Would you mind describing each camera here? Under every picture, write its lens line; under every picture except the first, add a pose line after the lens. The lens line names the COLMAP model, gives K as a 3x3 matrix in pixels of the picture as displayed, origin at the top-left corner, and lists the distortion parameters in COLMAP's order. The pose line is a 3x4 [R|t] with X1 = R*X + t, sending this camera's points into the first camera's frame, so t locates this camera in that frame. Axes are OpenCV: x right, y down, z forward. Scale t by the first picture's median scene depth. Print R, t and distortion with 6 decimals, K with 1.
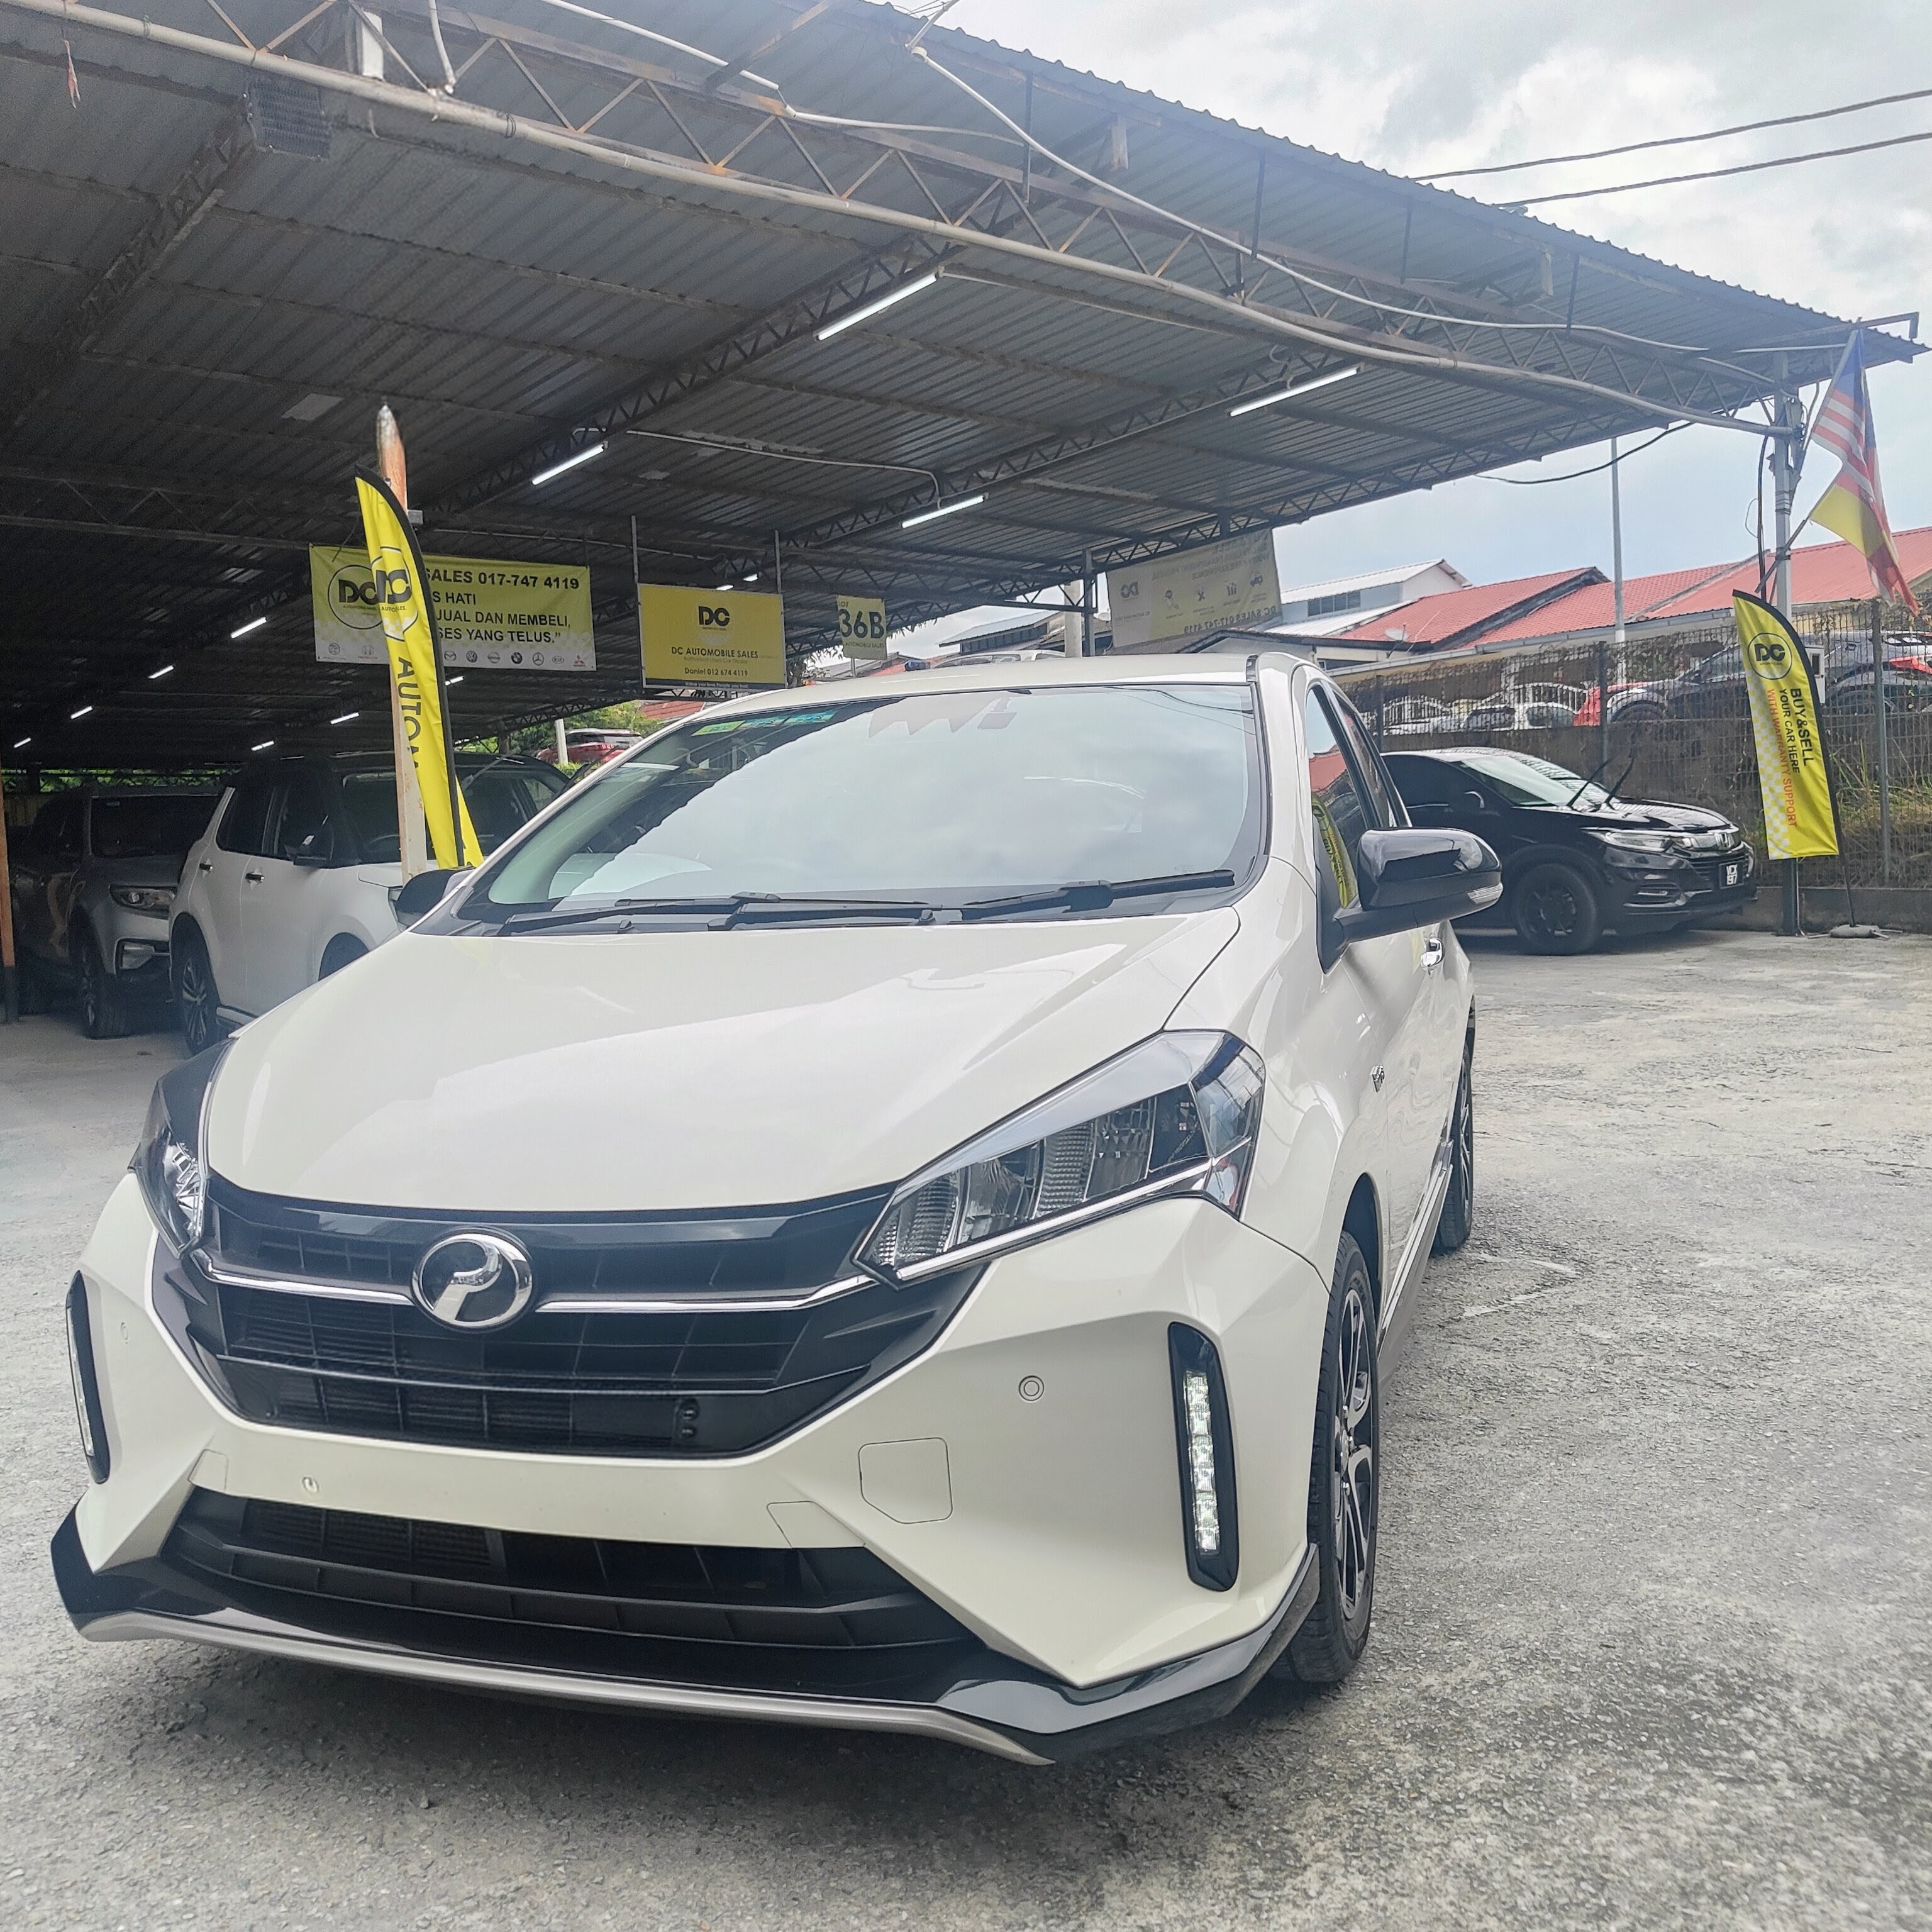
lens RADIAL K [[1791.1, 0, 968.1], [0, 1791.1, 959.4], [0, 0, 1]] dist [0.002443, -0.000948]
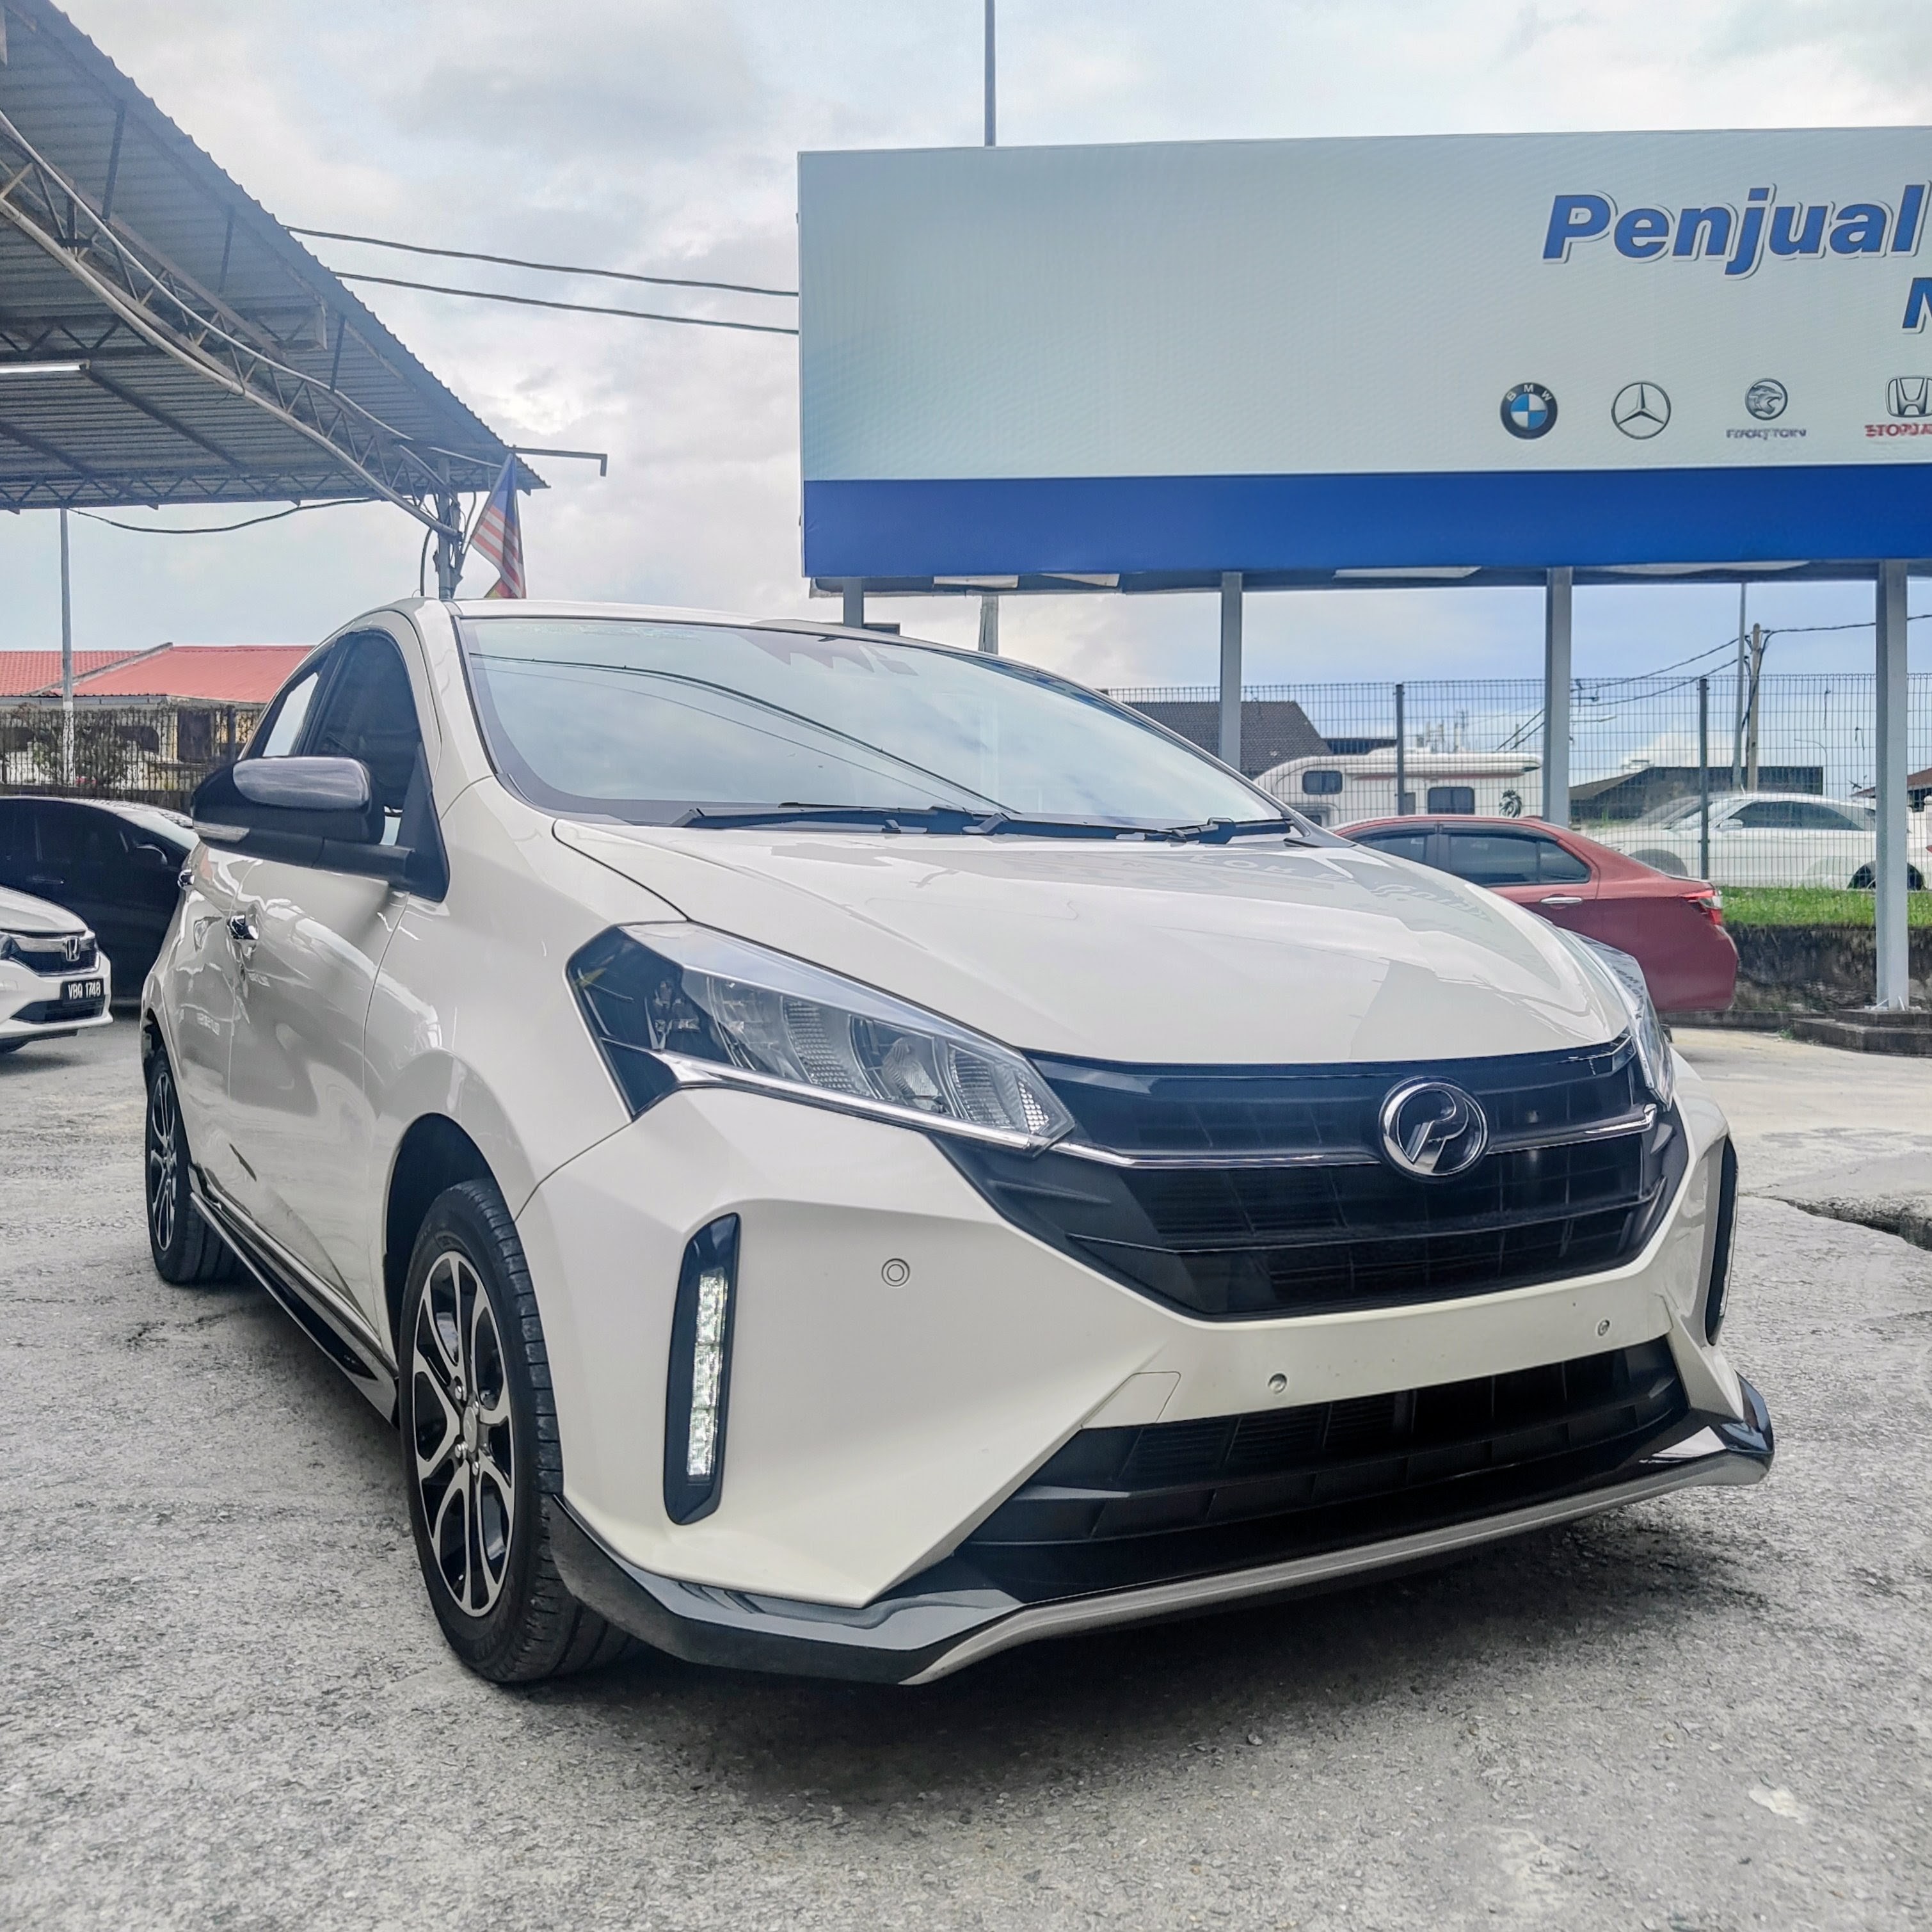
lens RADIAL K [[1828.0, 0, 960.9], [0, 1828.0, 971.5], [0, 0, 1]] dist [-0.003354, 0.005443]
pose [[0.653243, 0.026039, 0.756700, -0.146879], [0.011311, 0.998961, -0.044140, 0.015973], [-0.757063, 0.037393, 0.652270, 0.064818]]
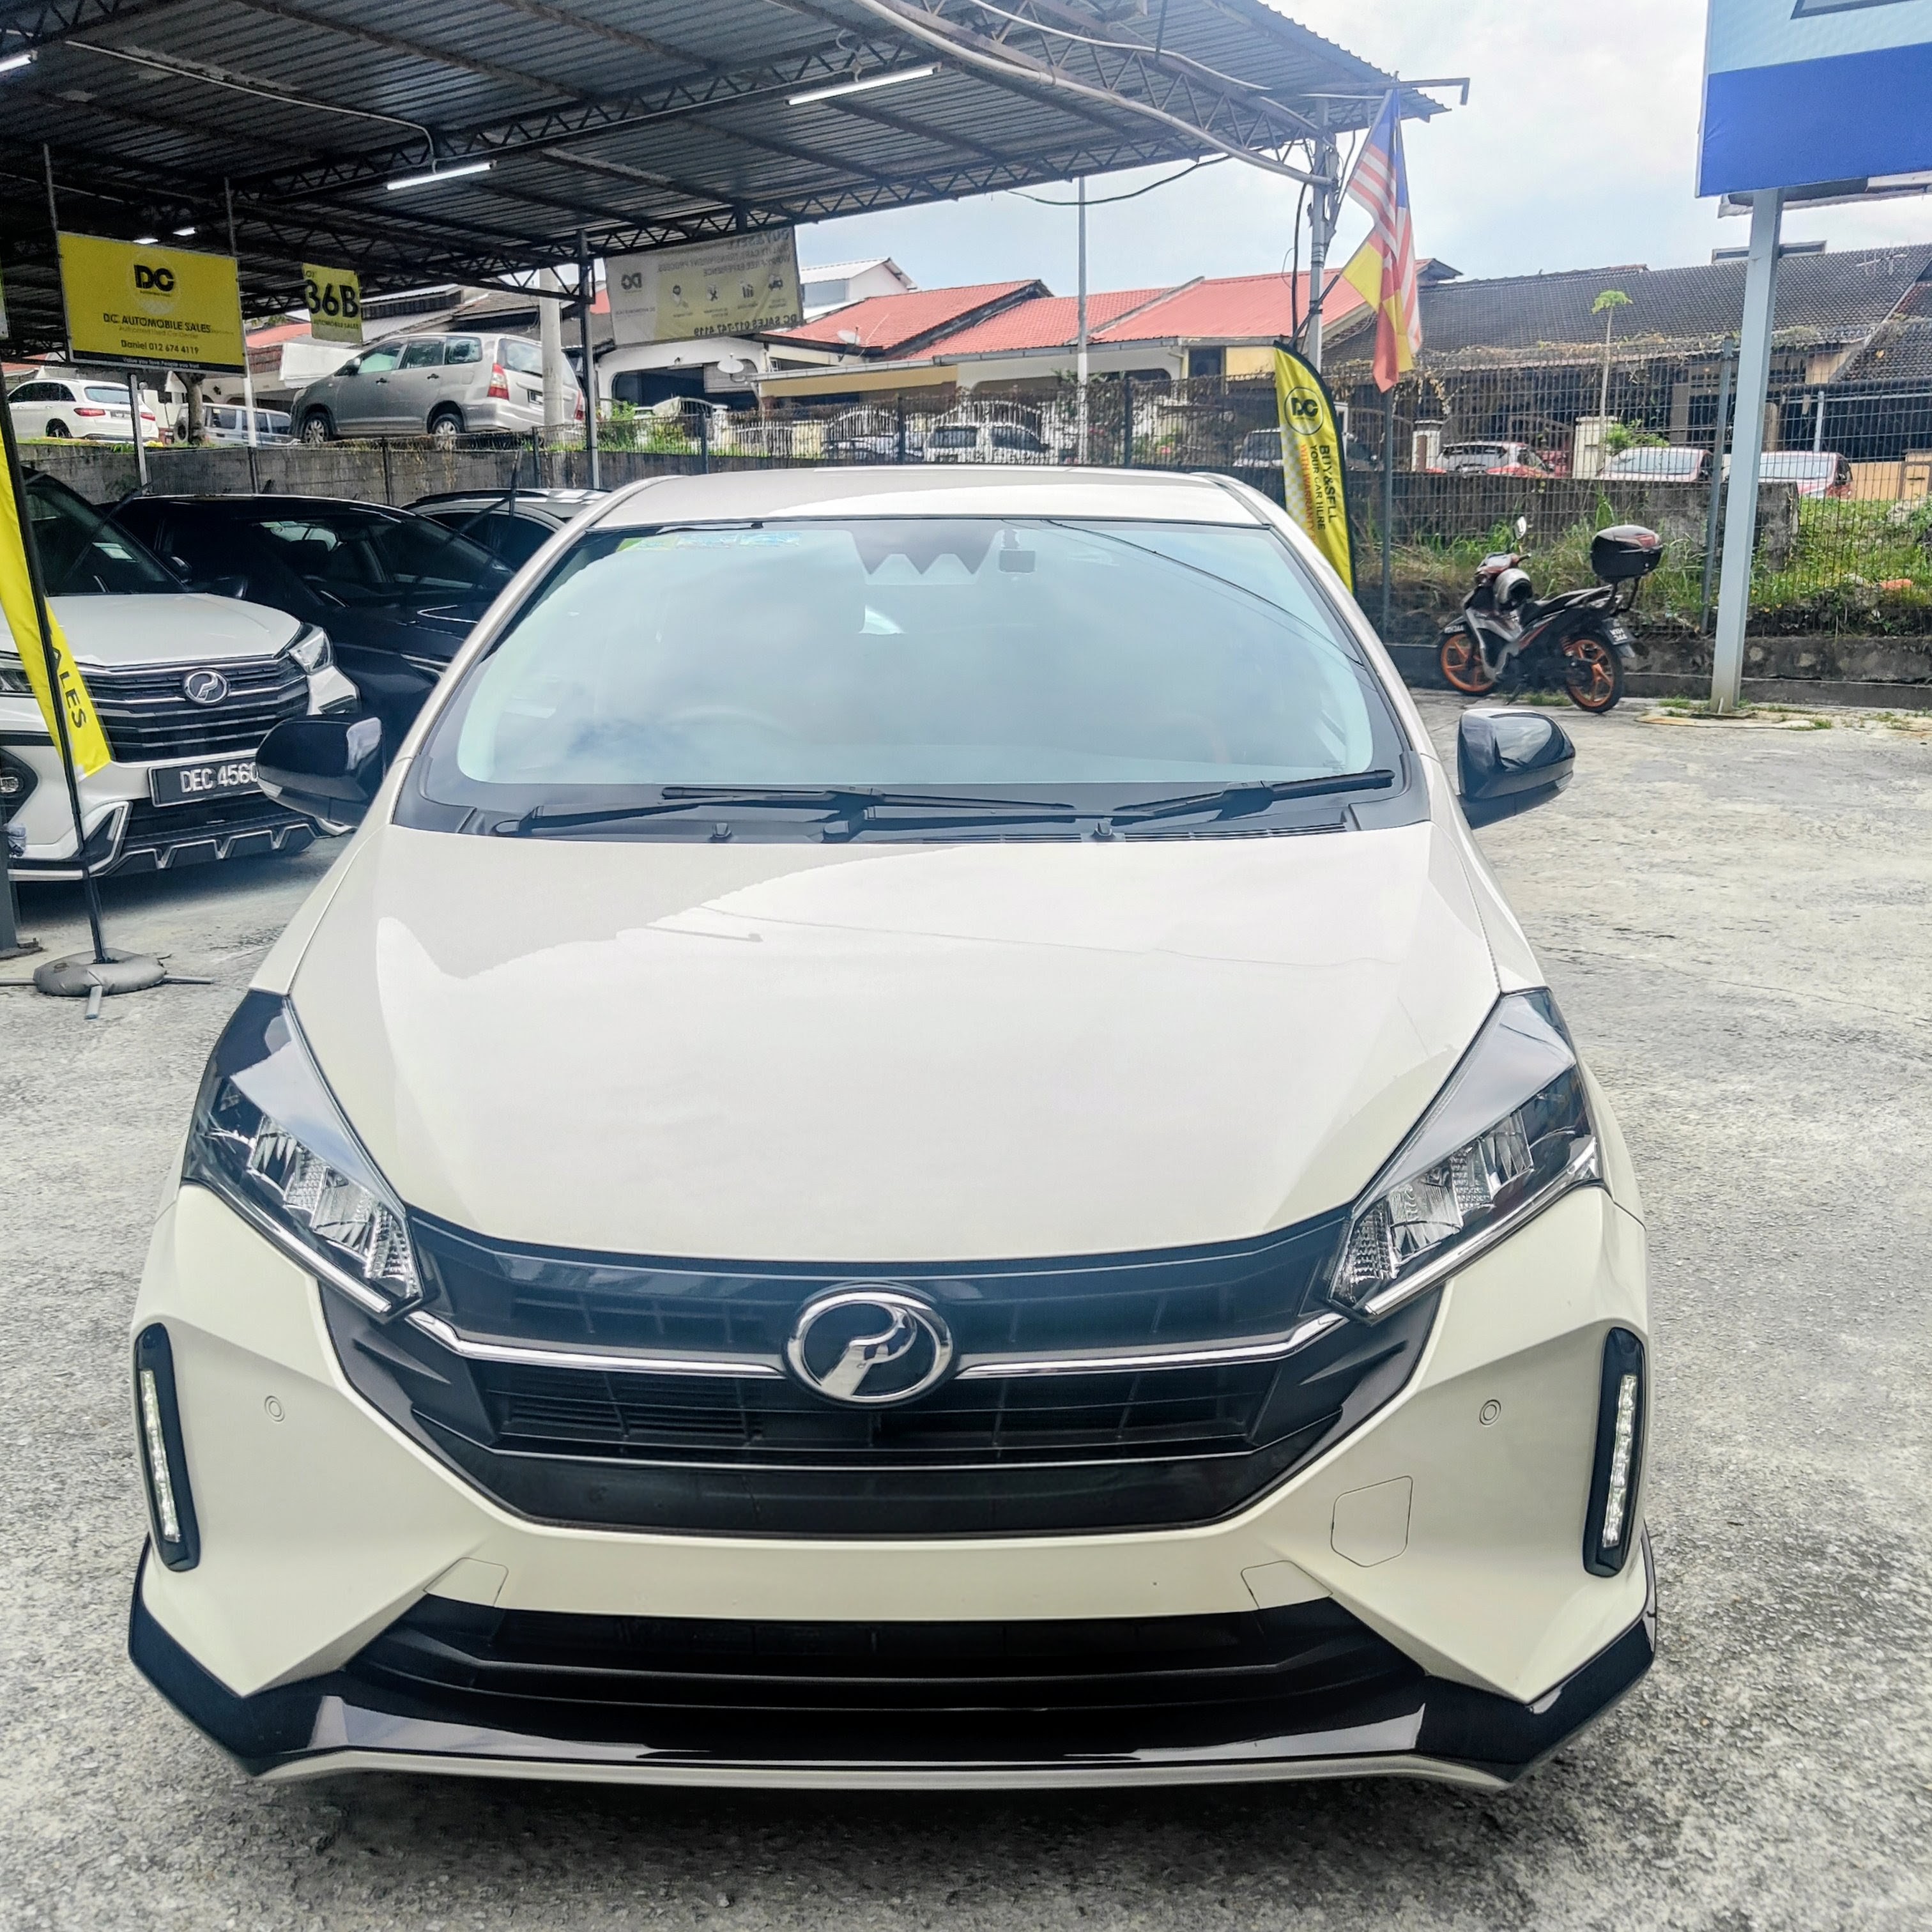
lens RADIAL K [[1824.9, 0, 969.1], [0, 1824.9, 962.6], [0, 0, 1]] dist [-0.003602, 0.000502]
pose [[0.950931, -0.032121, 0.307733, -0.058871], [-0.017325, 0.987508, 0.156614, -0.015716], [-0.308919, -0.154260, 0.938495, 0.026702]]
